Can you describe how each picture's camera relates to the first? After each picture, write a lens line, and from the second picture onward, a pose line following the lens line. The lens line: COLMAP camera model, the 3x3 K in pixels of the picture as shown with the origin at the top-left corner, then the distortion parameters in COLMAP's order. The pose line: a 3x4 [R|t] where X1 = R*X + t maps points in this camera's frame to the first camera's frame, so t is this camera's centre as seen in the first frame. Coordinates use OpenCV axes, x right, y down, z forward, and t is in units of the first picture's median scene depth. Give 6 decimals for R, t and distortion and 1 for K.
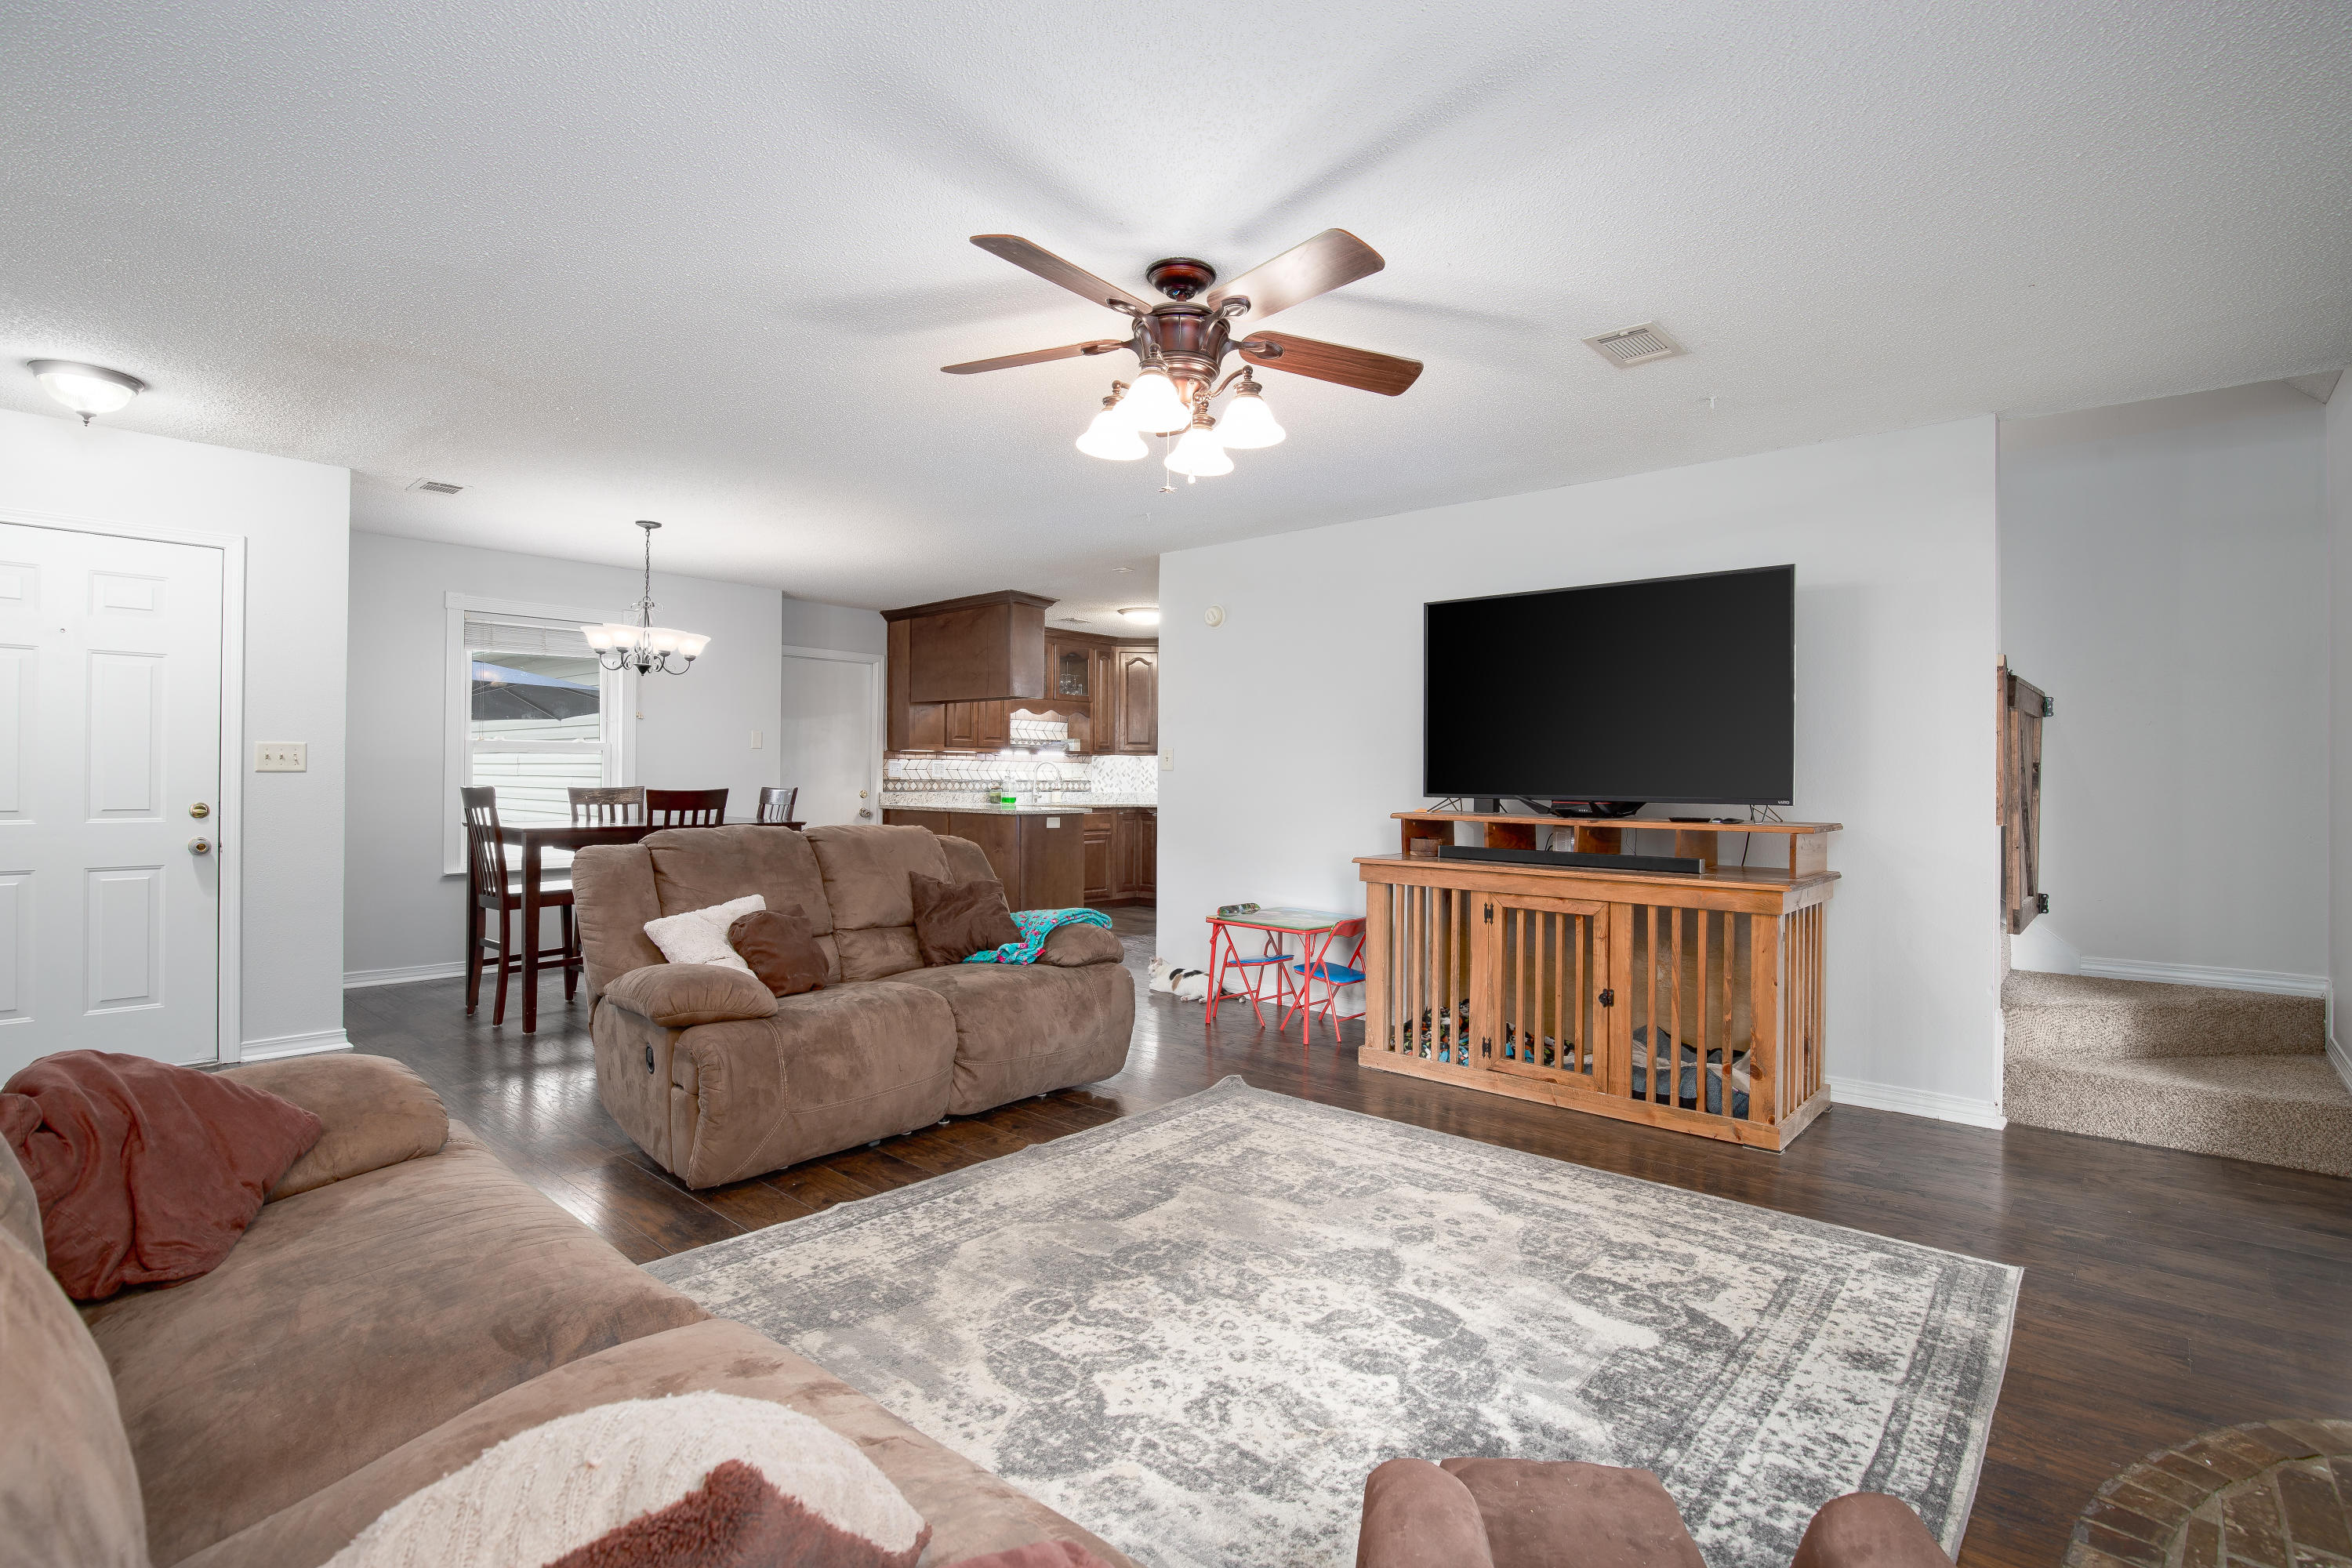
lens RADIAL K [[1097.0, 0, 1170.5], [0, 1097.0, 790.8], [0, 0, 1]] dist [-0.025300, 0.002012]
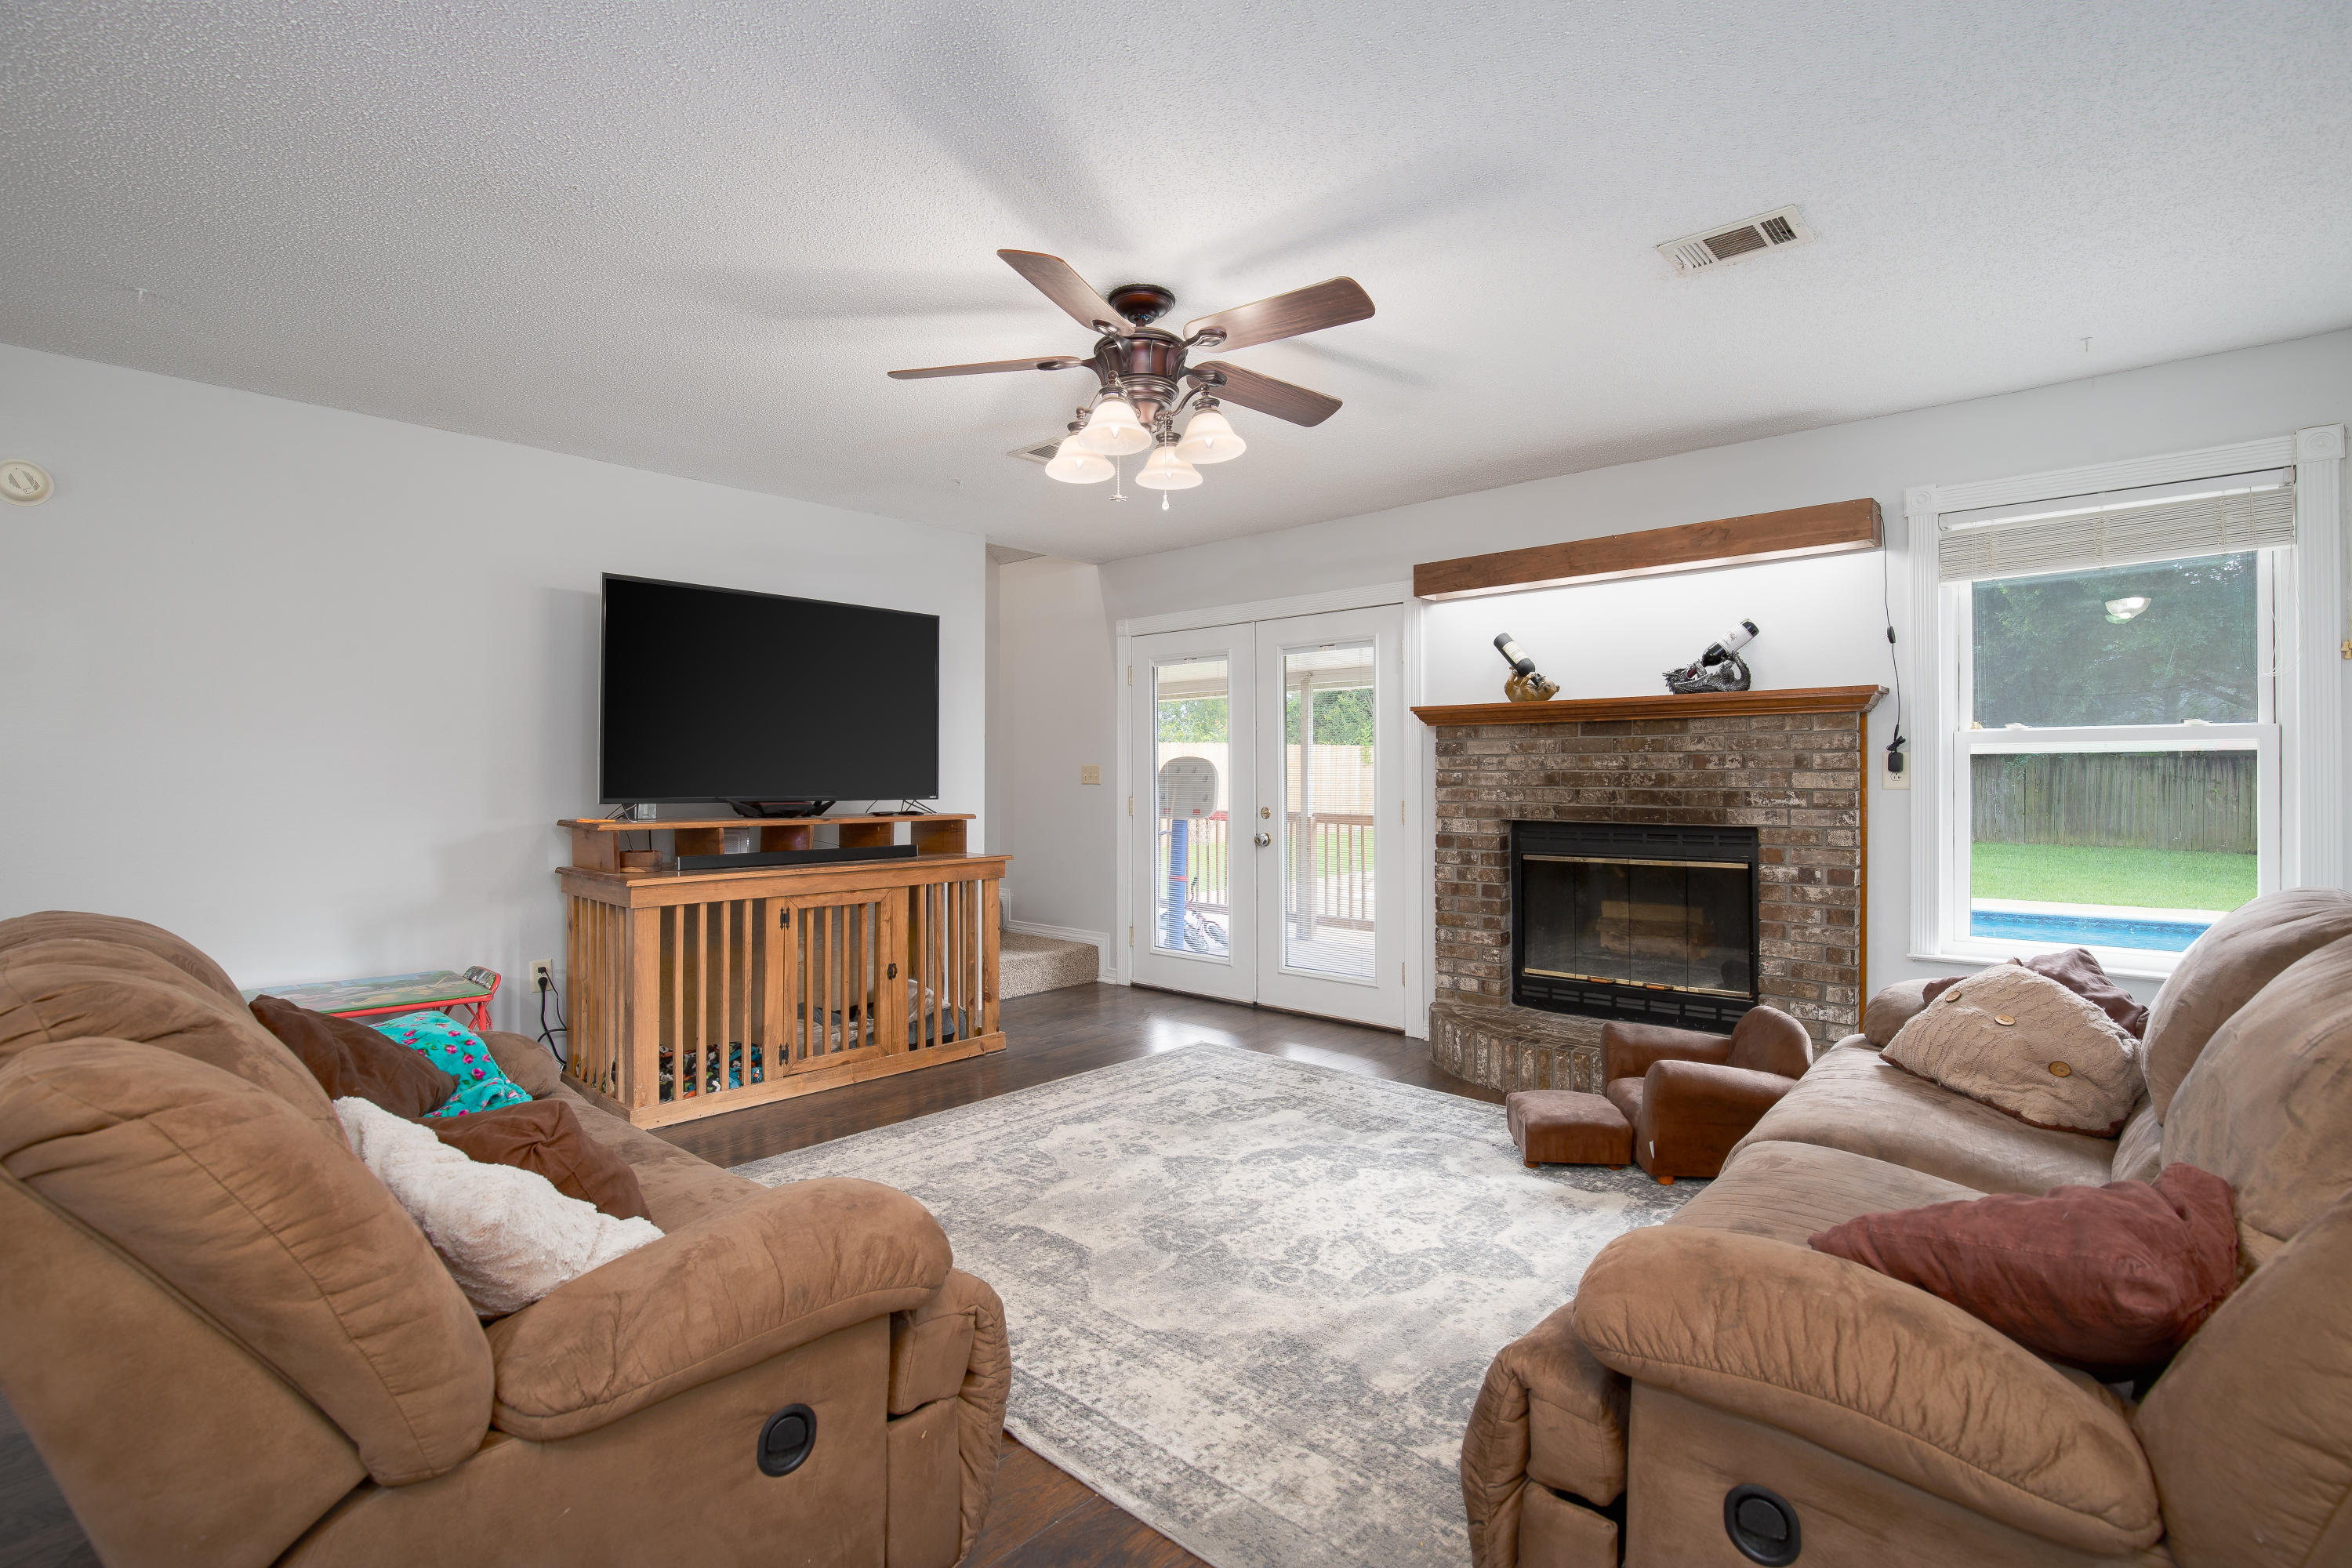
lens RADIAL K [[1097.0, 0, 1182.2], [0, 1097.0, 779.1], [0, 0, 1]] dist [-0.025300, 0.002012]
pose [[0.009511, -0.007337, 0.999928, -0.928069], [0.015229, 0.999858, 0.007191, -0.019385], [-0.999839, 0.015160, 0.009621, 0.850607]]
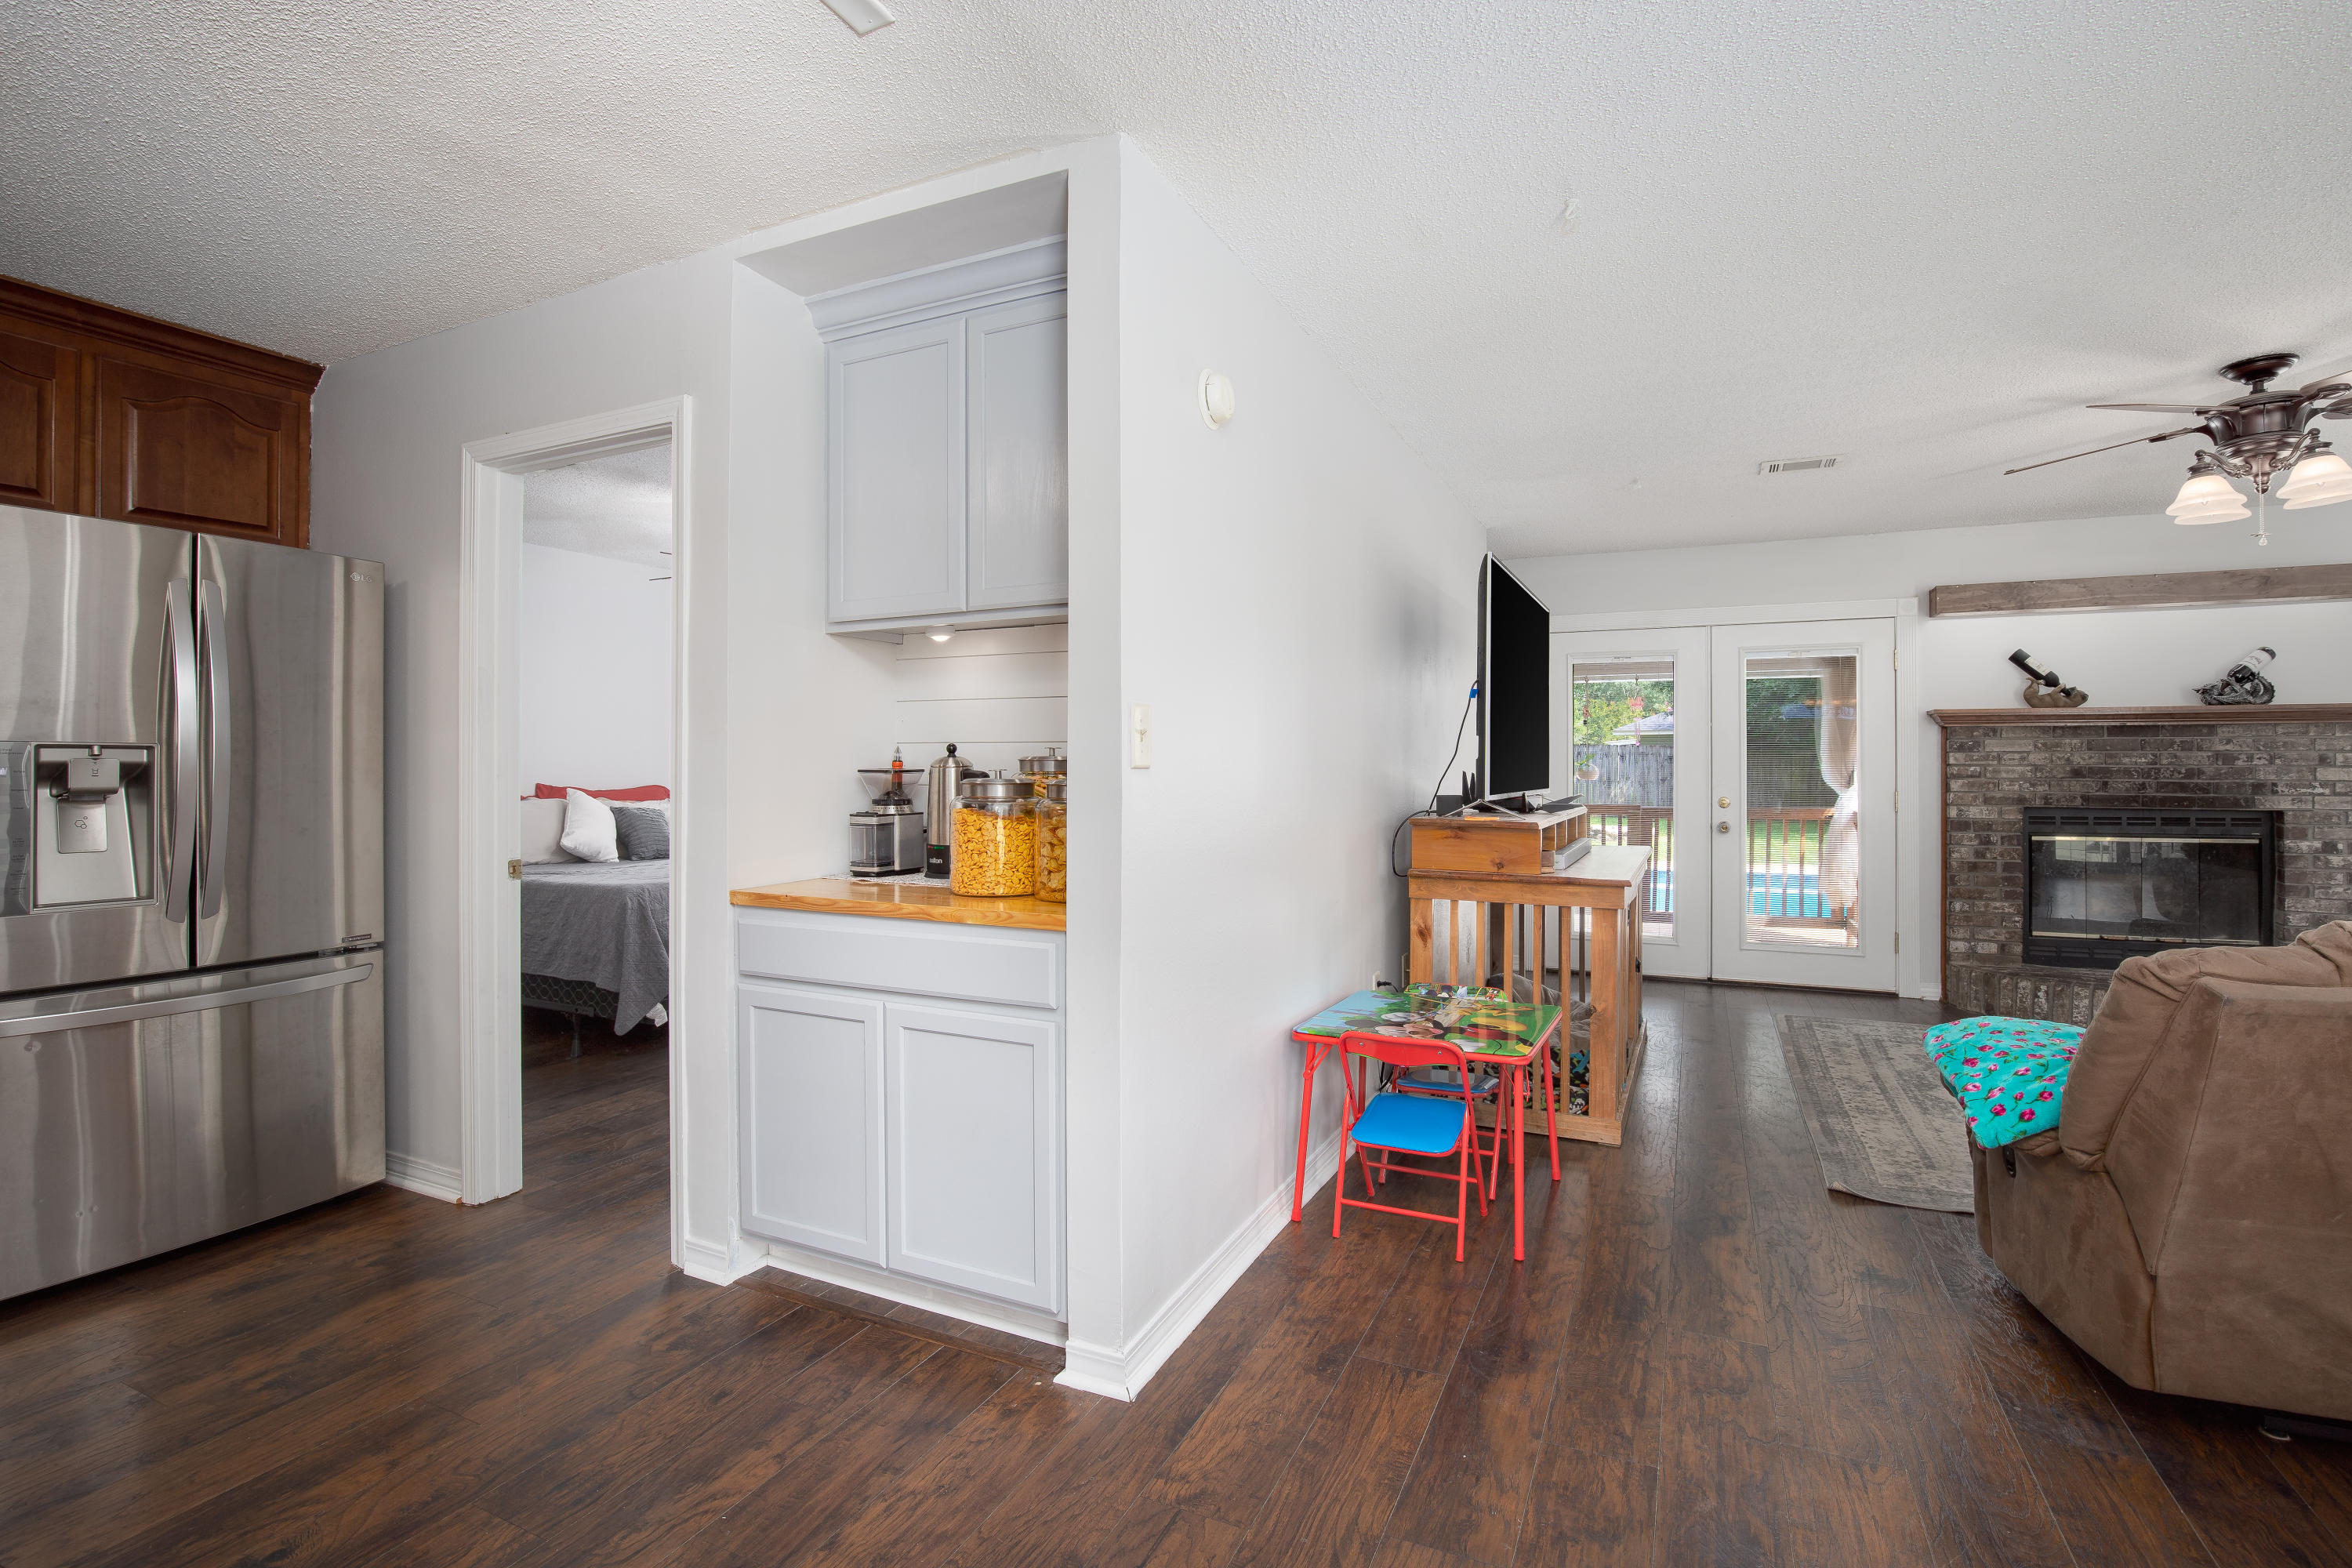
lens RADIAL K [[1097.0, 0, 1175.6], [0, 1097.0, 758.9], [0, 0, 1]] dist [-0.025300, 0.002012]
pose [[-0.274242, -0.000222, 0.961661, -0.721175], [0.011667, 0.999926, 0.003558, -0.047512], [-0.961590, 0.012195, -0.274219, 2.300862]]
